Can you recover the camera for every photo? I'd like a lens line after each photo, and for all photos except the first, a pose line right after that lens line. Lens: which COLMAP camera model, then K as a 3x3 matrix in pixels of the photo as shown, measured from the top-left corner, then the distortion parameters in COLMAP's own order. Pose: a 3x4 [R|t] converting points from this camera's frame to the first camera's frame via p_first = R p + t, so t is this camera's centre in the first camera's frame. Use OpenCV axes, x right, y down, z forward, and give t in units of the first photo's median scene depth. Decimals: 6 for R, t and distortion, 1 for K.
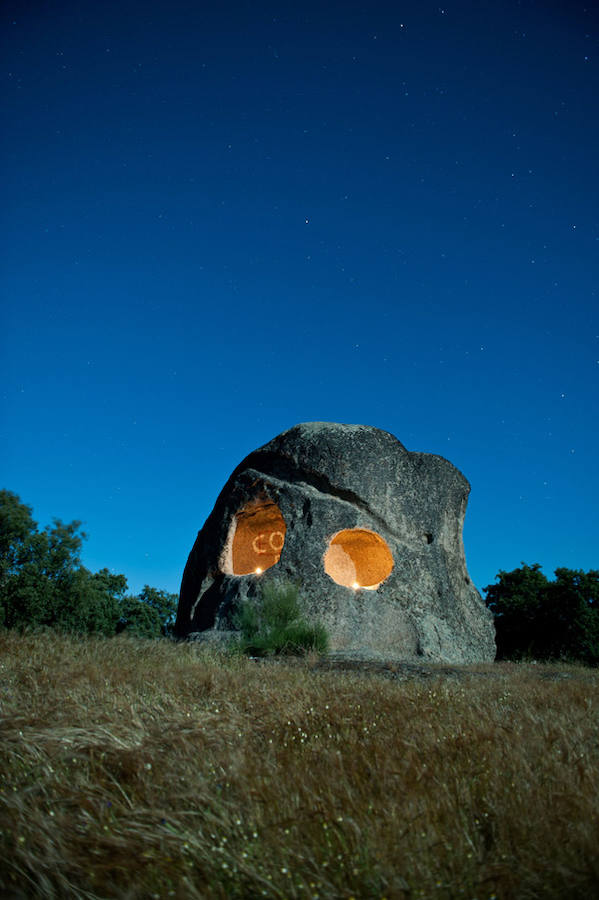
lens RADIAL K [[608.9, 0, 299.5], [0, 608.9, 450.0], [0, 0, 1]] dist [-0.034408, -0.003033]
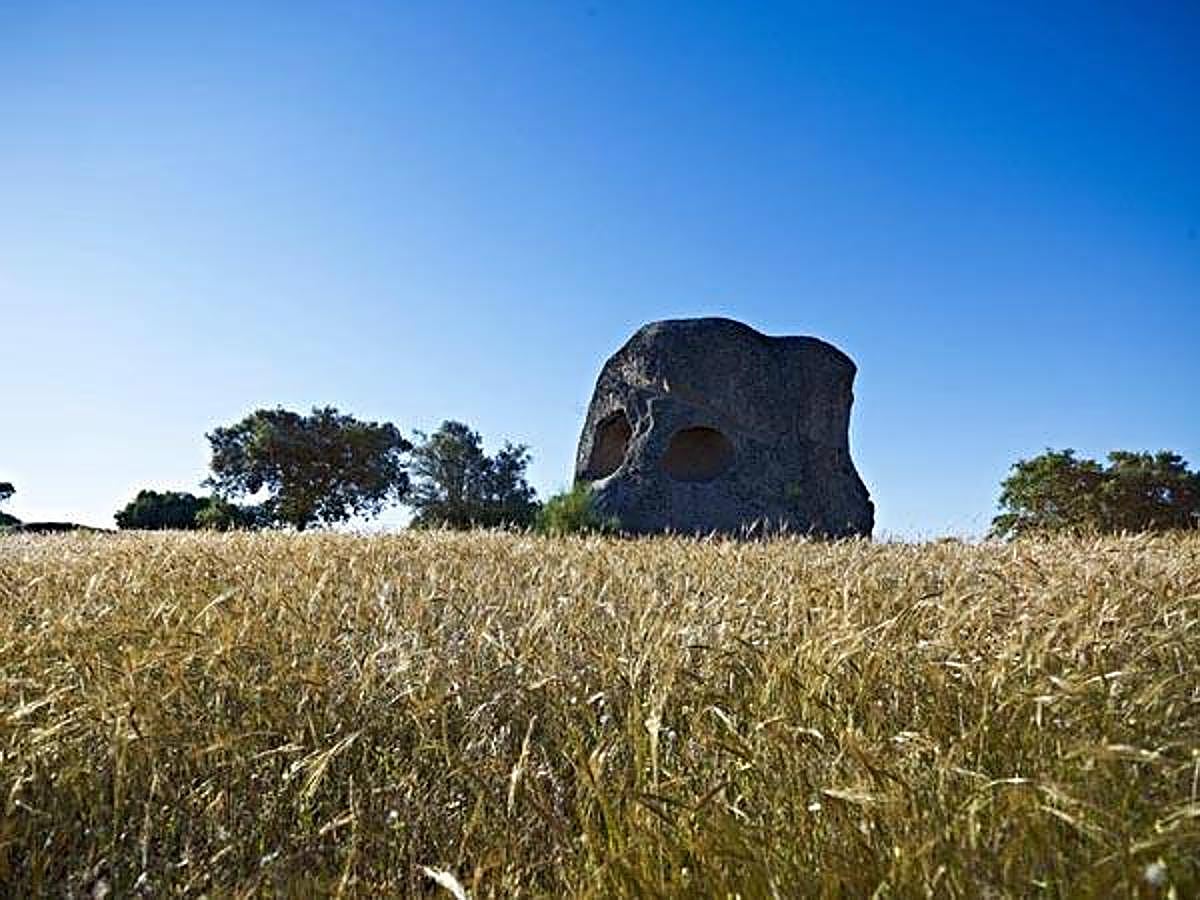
lens RADIAL K [[694.0, 0, 600.0], [0, 694.0, 450.0], [0, 0, 1]] dist [0.000063, -0.000687]
pose [[0.932046, -0.085493, -0.352110, 0.179207], [0.133498, 0.984430, 0.114350, 0.009498], [0.336851, -0.153586, 0.928947, -0.054500]]
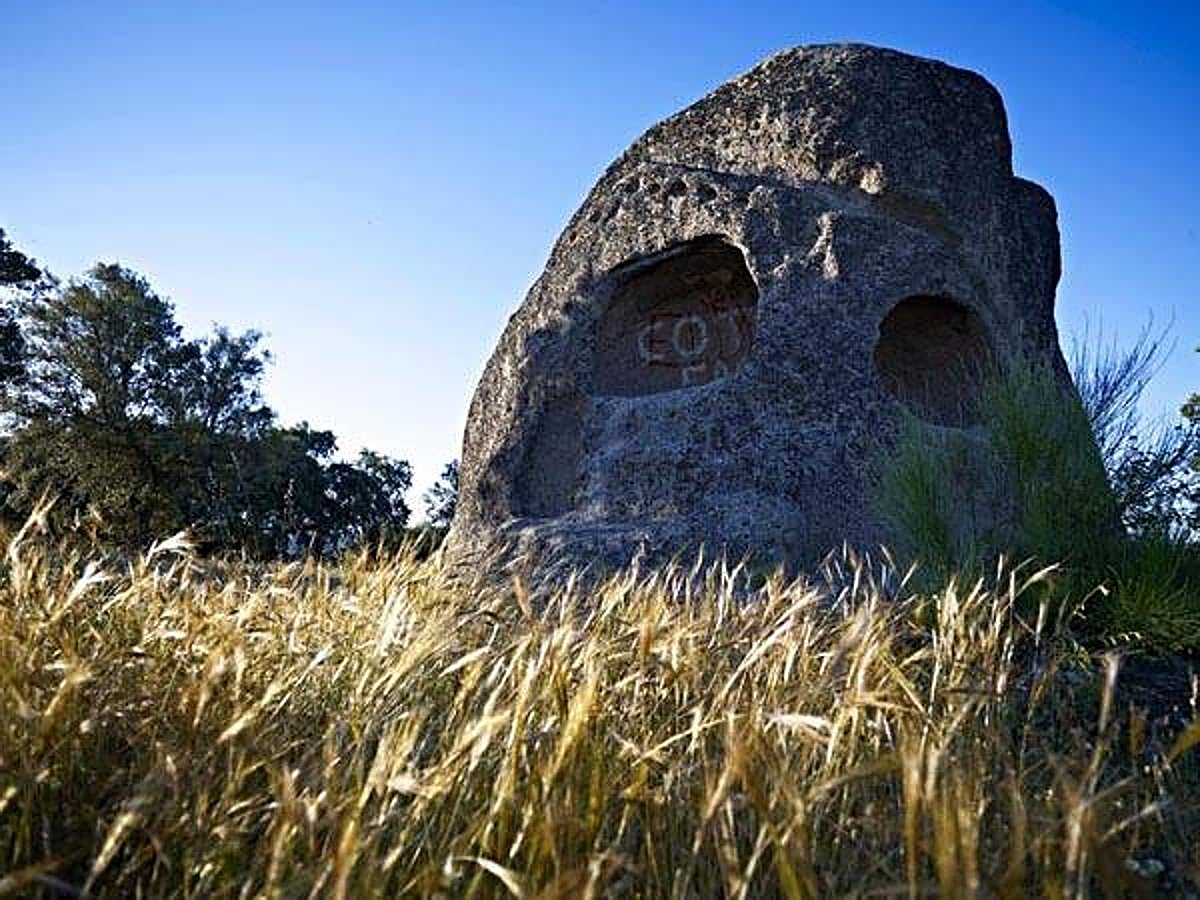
lens RADIAL K [[694.0, 0, 600.0], [0, 694.0, 450.0], [0, 0, 1]] dist [0.000063, -0.000687]
pose [[0.994367, 0.034398, 0.100252, -0.093598], [-0.053898, 0.978549, 0.198838, 0.079443], [-0.091262, -0.203121, 0.974891, 0.279562]]
